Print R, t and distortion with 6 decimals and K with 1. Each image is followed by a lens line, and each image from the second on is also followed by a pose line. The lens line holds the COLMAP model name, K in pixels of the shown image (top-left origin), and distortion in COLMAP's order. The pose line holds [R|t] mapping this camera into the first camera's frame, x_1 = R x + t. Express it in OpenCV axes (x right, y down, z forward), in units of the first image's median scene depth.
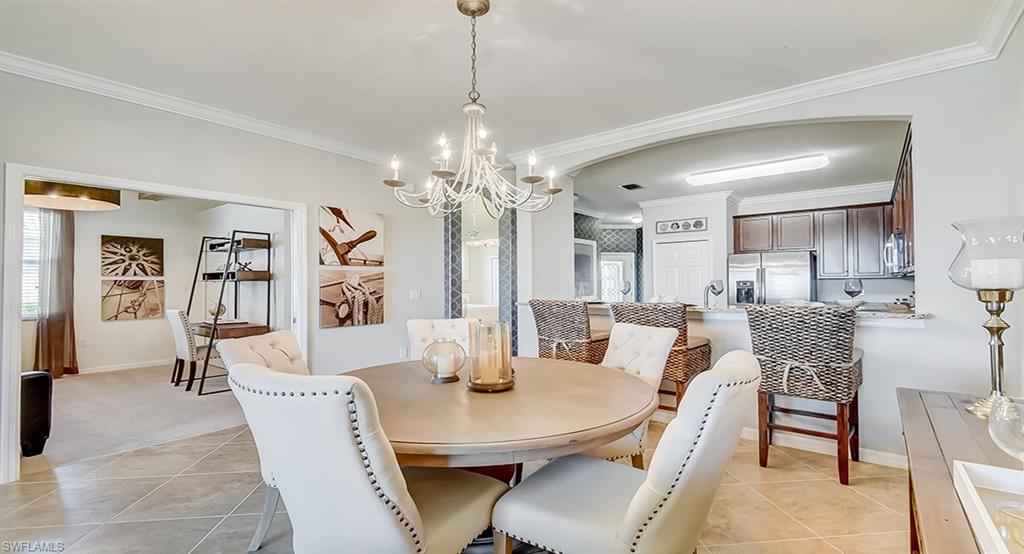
lens RADIAL K [[445.3, 0, 536.6], [0, 445.3, 281.9], [0, 0, 1]] dist [0.015545, -0.004841]
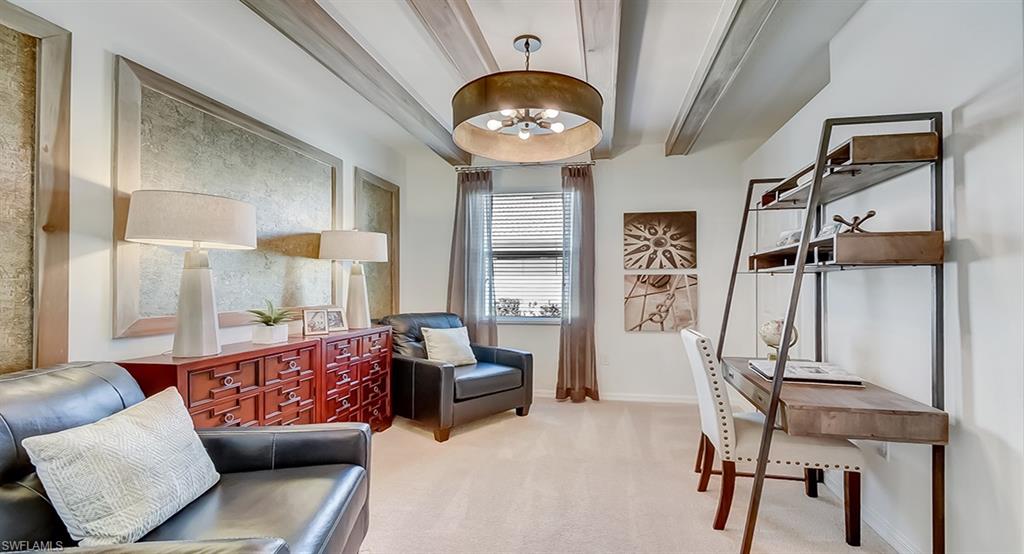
lens RADIAL K [[445.3, 0, 506.4], [0, 445.3, 285.0], [0, 0, 1]] dist [0.015545, -0.004841]
pose [[0.411479, -0.000659, -0.911419, -0.380194], [0.009674, 0.999947, 0.003645, 0.007231], [0.911368, -0.010317, 0.411463, 0.518223]]
